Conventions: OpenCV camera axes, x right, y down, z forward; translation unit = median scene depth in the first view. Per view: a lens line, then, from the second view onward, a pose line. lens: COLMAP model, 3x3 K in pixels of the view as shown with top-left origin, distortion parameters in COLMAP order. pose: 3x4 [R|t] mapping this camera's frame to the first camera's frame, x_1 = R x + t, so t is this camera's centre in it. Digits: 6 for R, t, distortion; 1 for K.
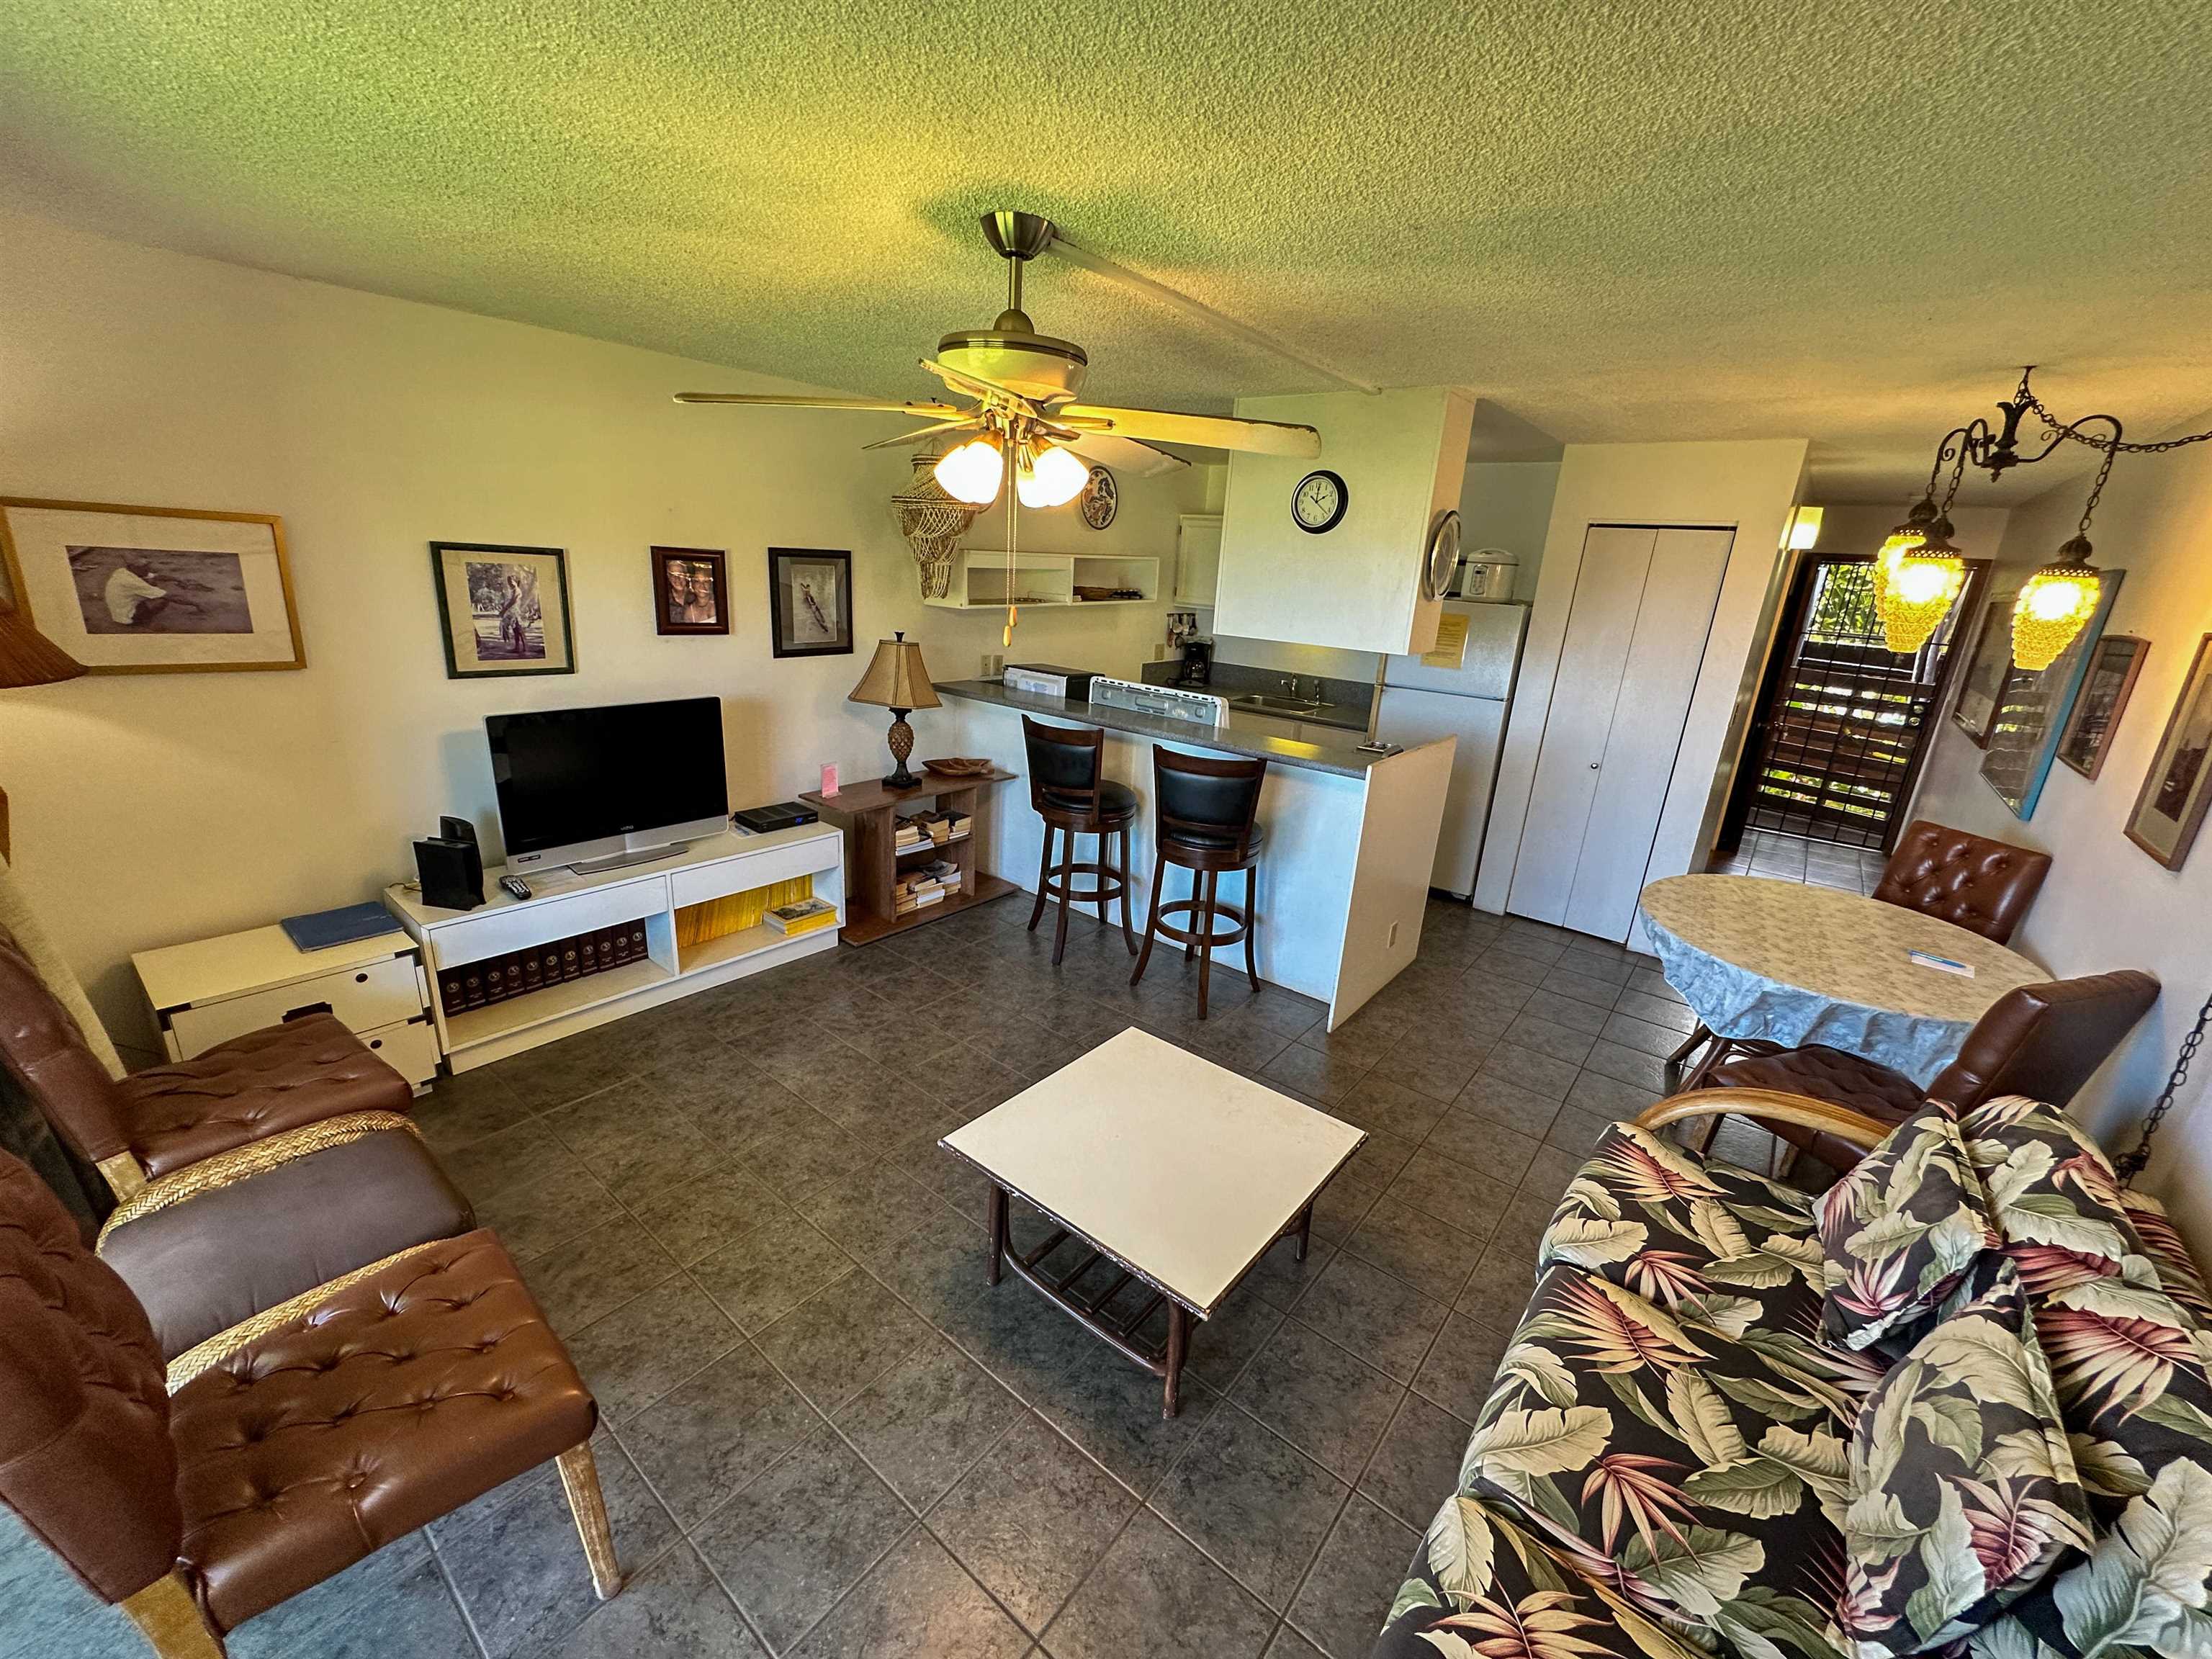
lens RADIAL K [[884.9, 0, 1106.0], [0, 884.9, 829.5], [0, 0, 1]] dist [-0.000926, -0.000039]
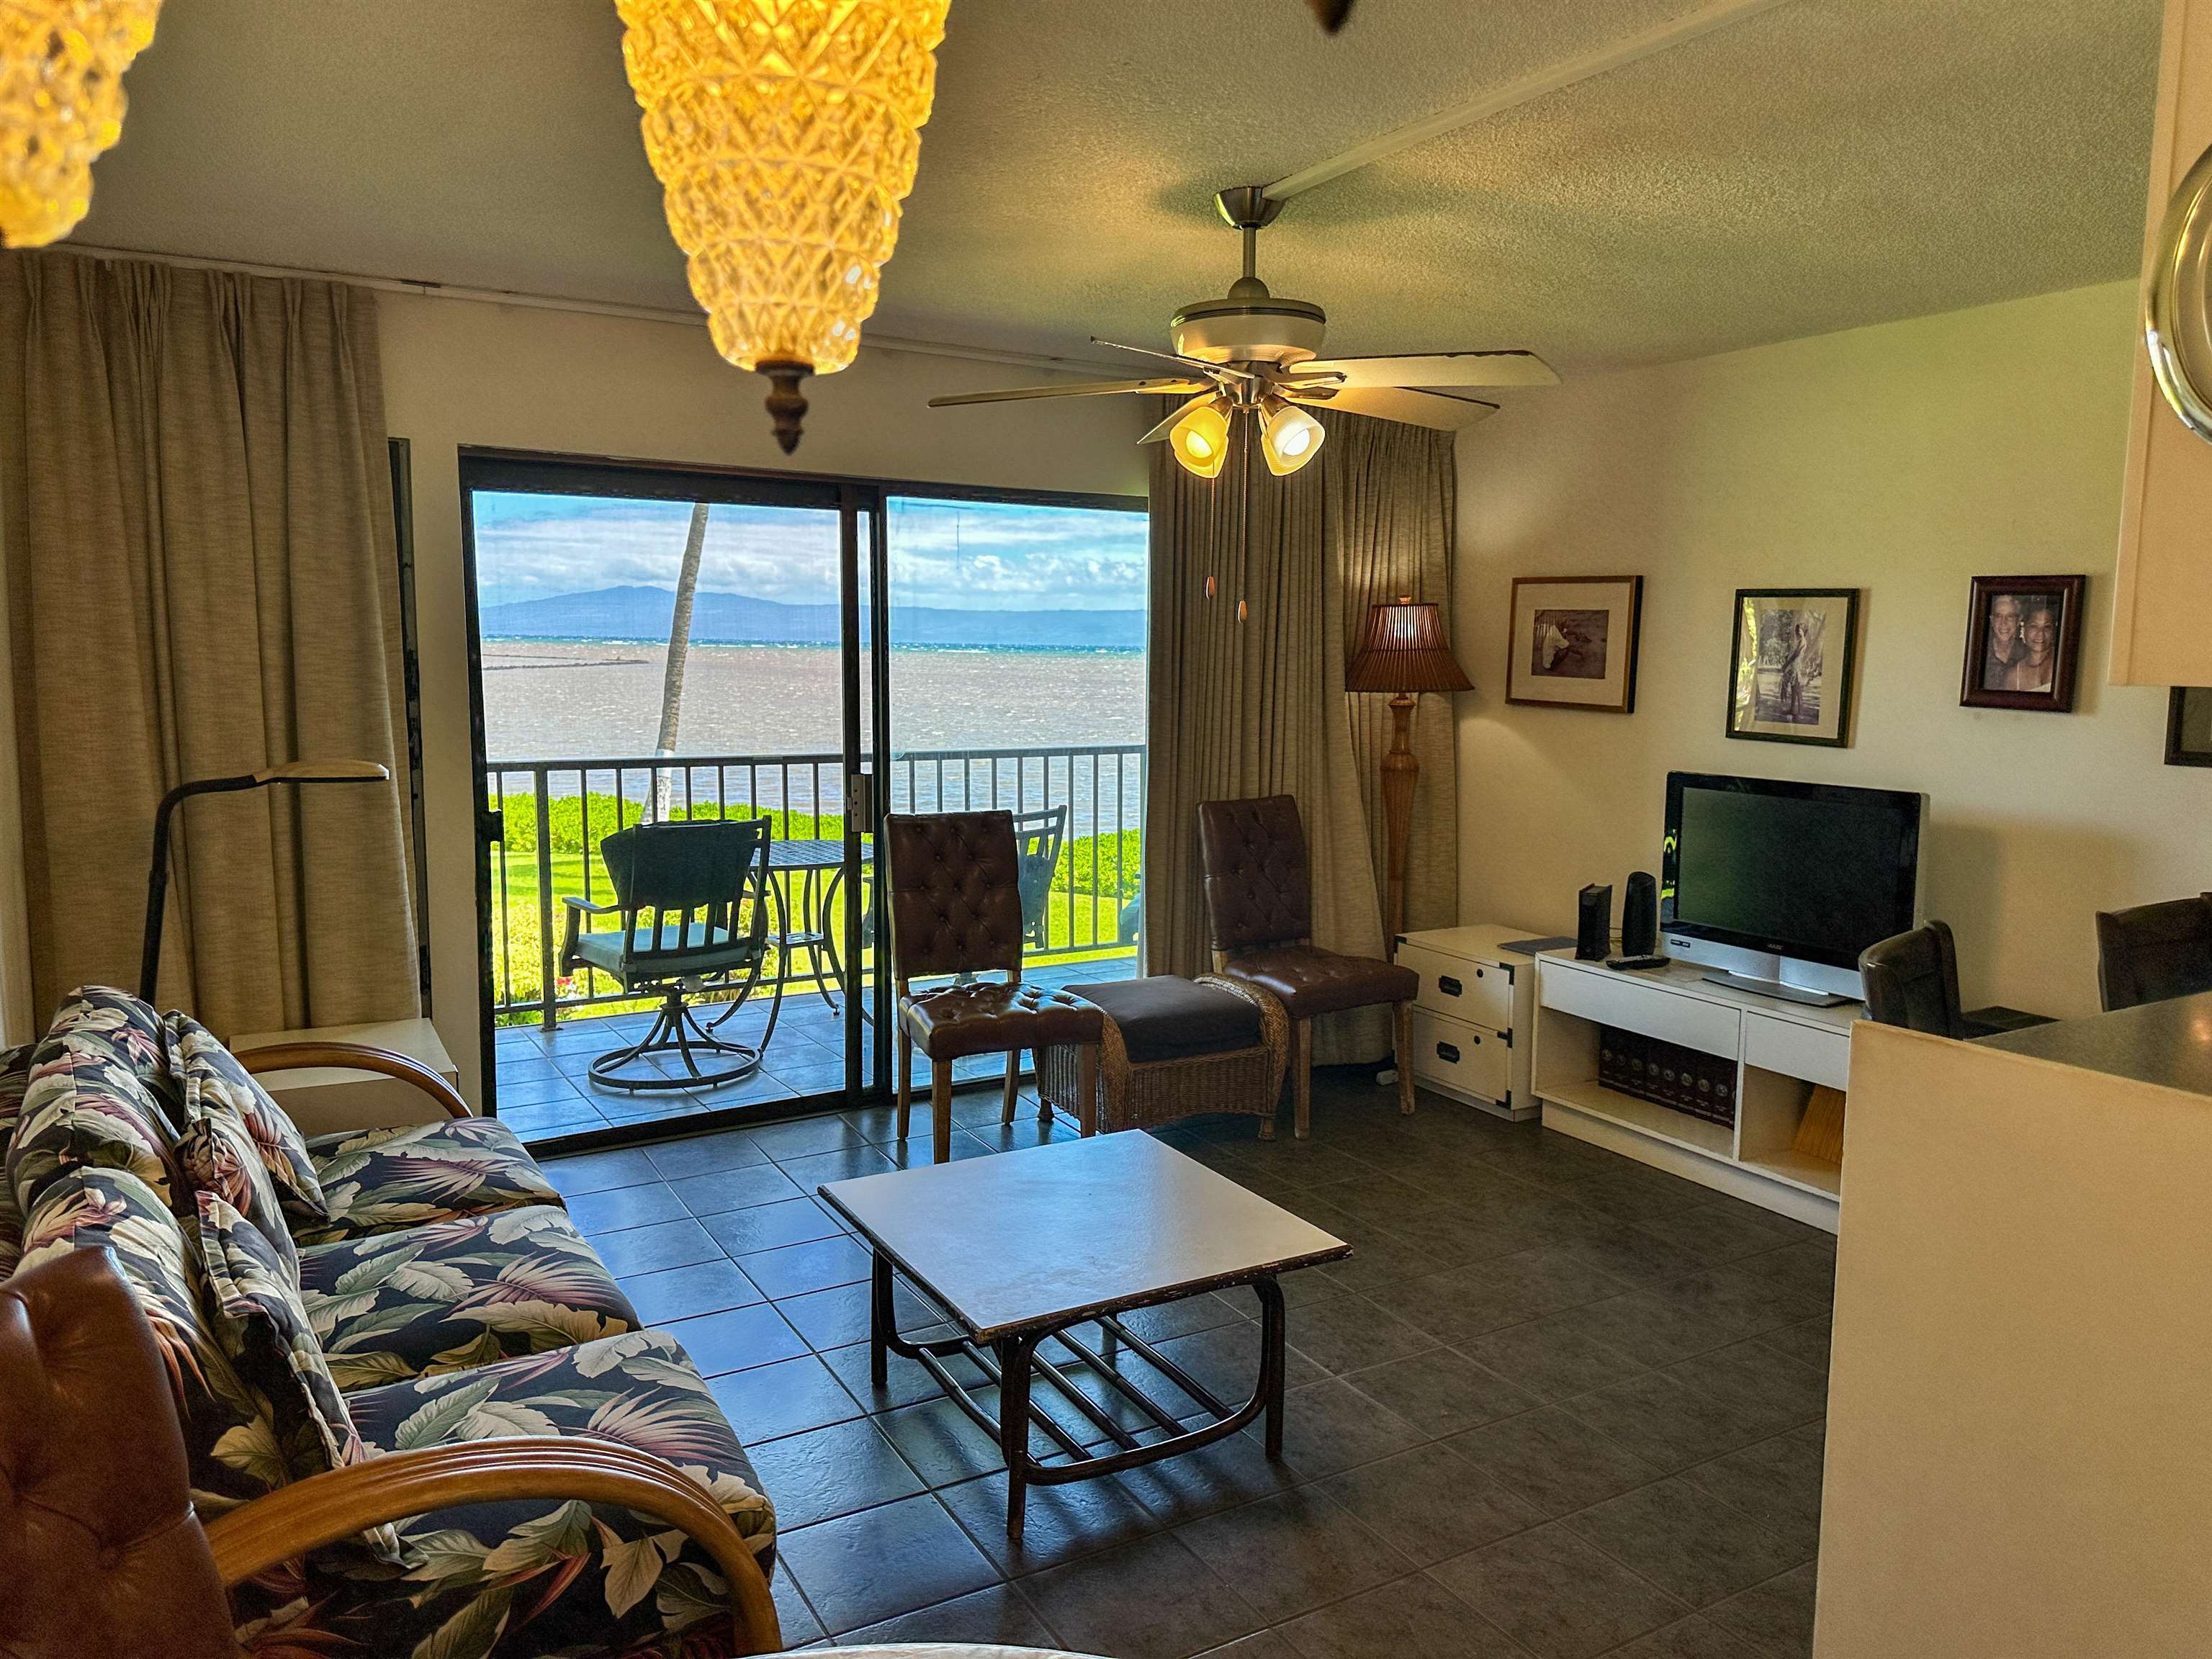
lens RADIAL K [[1551.2, 0, 1106.0], [0, 1551.2, 829.5], [0, 0, 1]] dist [0.020269, -0.000765]
pose [[-0.355116, 0.051481, -0.933404, 1.155022], [-0.304402, 0.937696, 0.167529, -0.188150], [0.883873, 0.343622, -0.317320, 1.178141]]
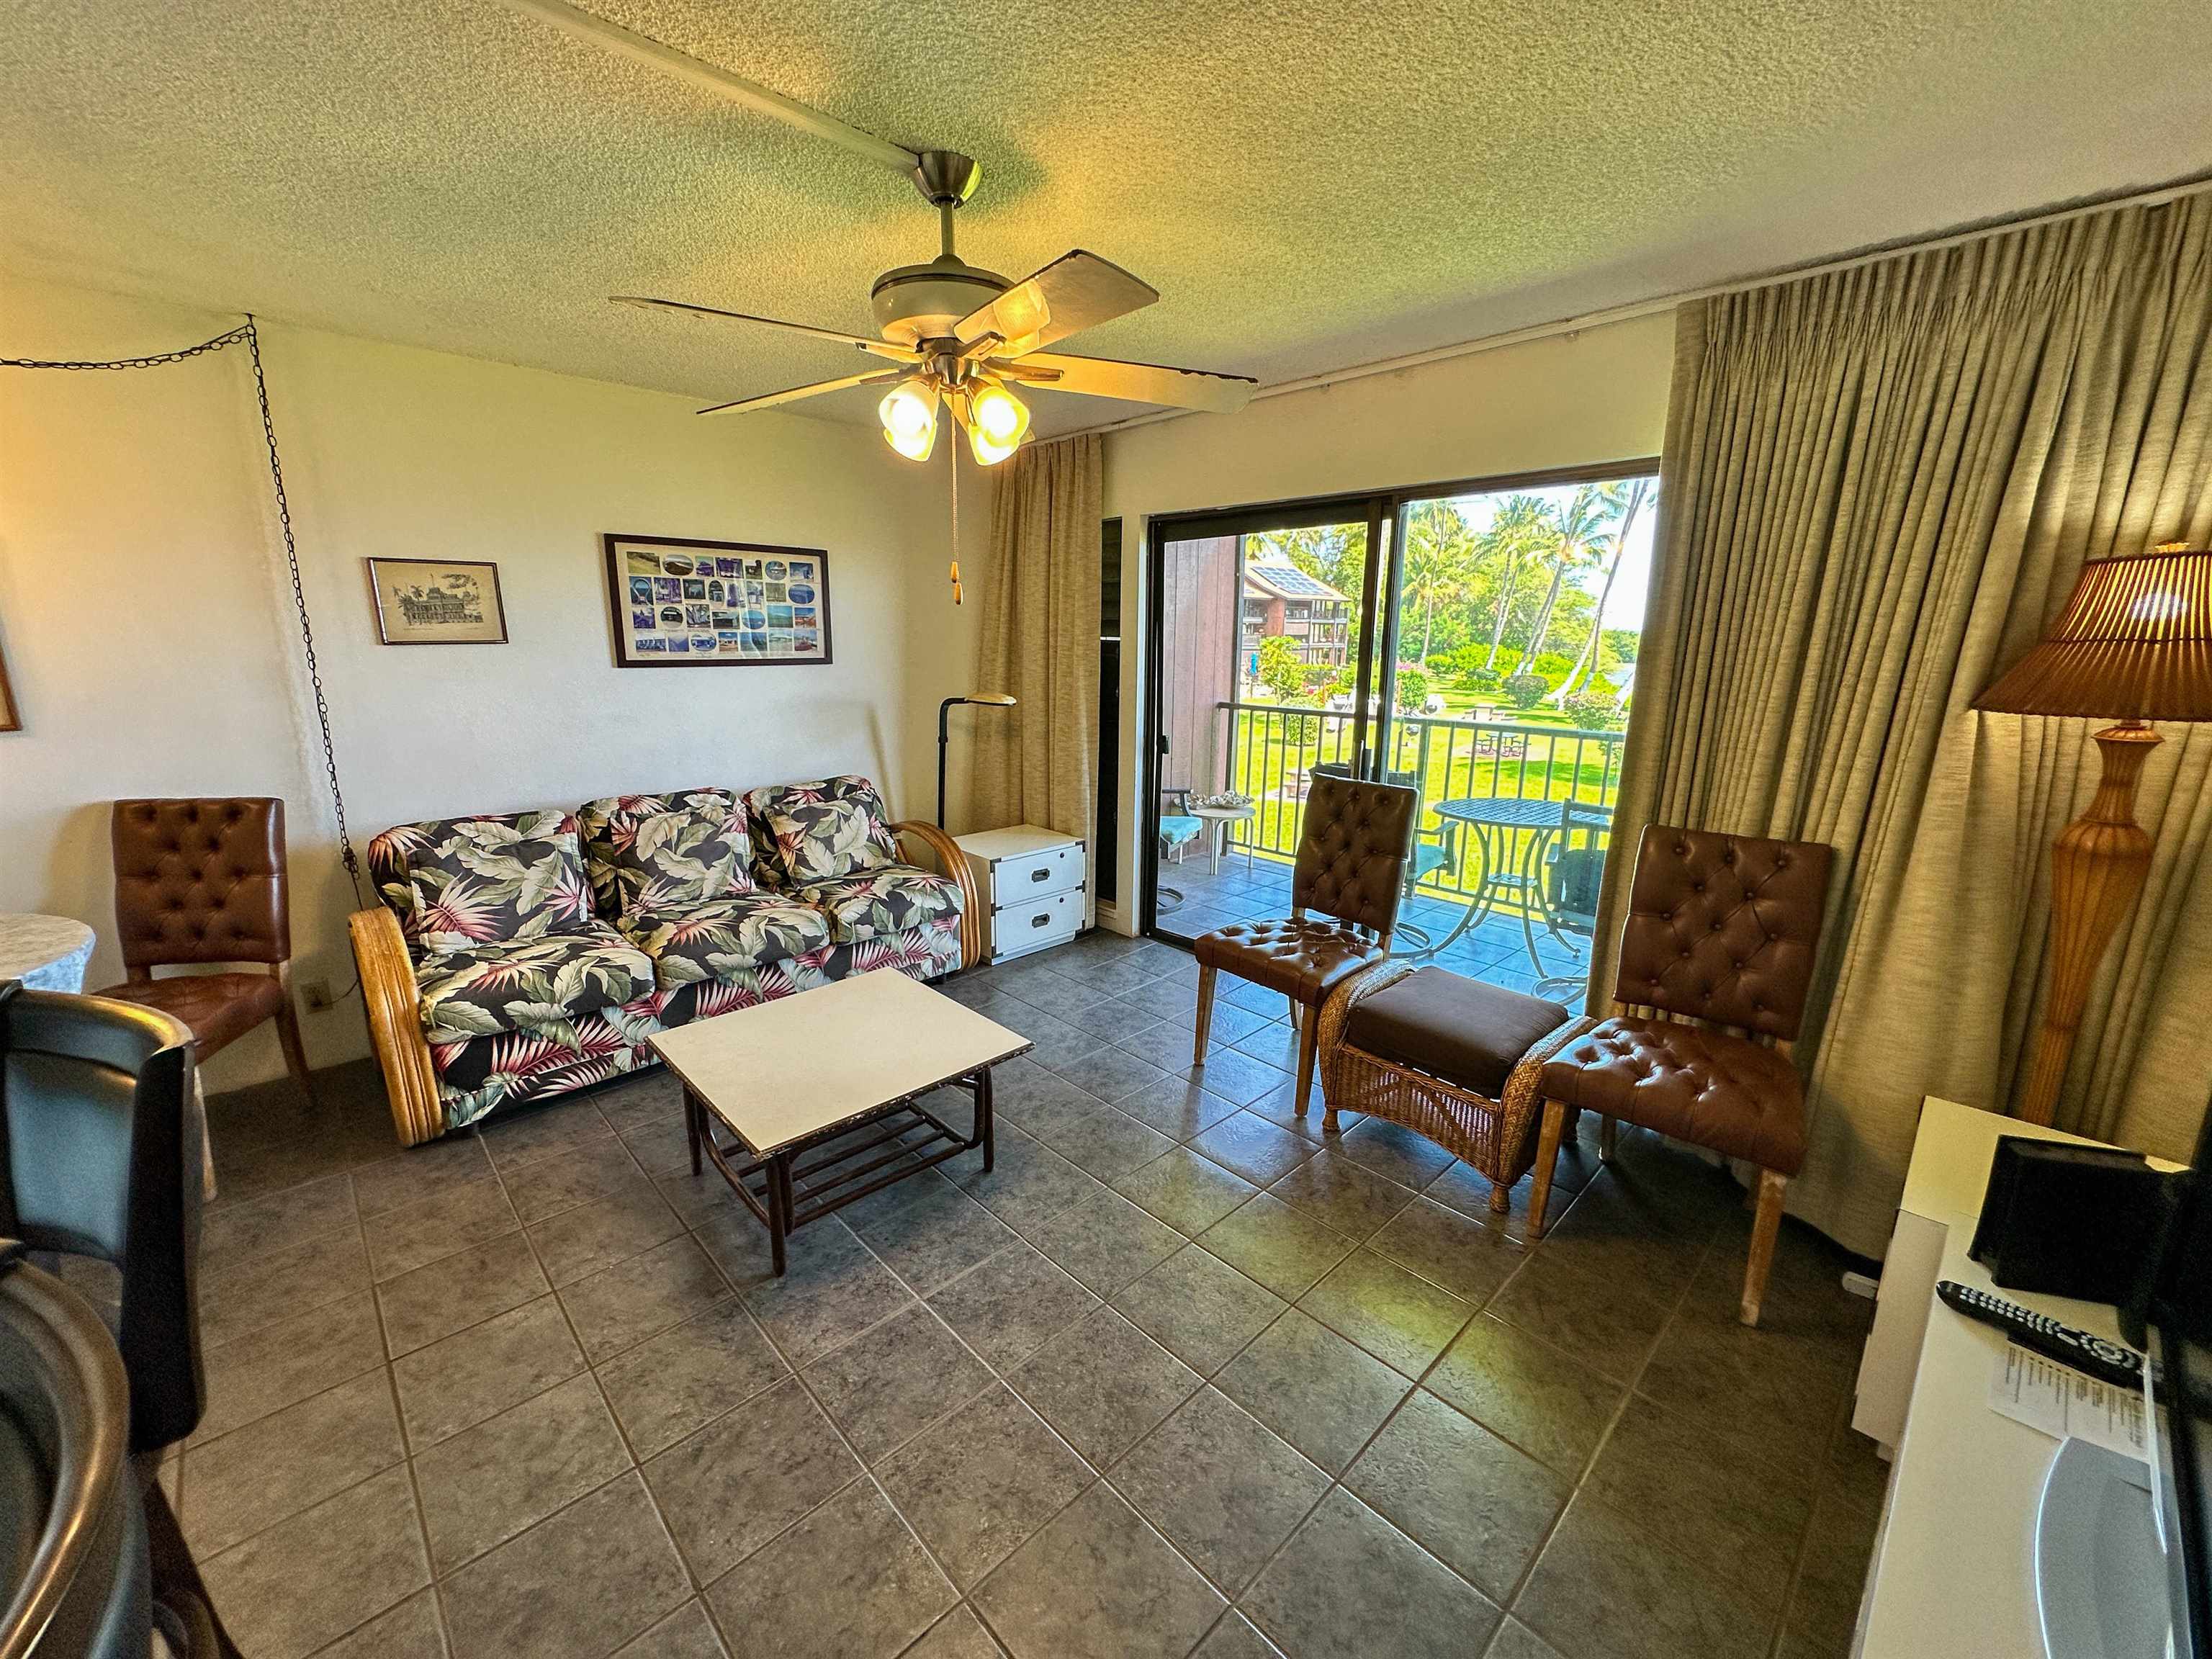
lens RADIAL K [[884.9, 0, 1106.0], [0, 884.9, 829.5], [0, 0, 1]] dist [-0.000926, -0.000039]
pose [[-0.990252, -0.090167, 0.106163, -0.319342], [-0.025022, 0.864955, 0.501226, -0.390532], [-0.137020, 0.493683, -0.858780, 1.556100]]
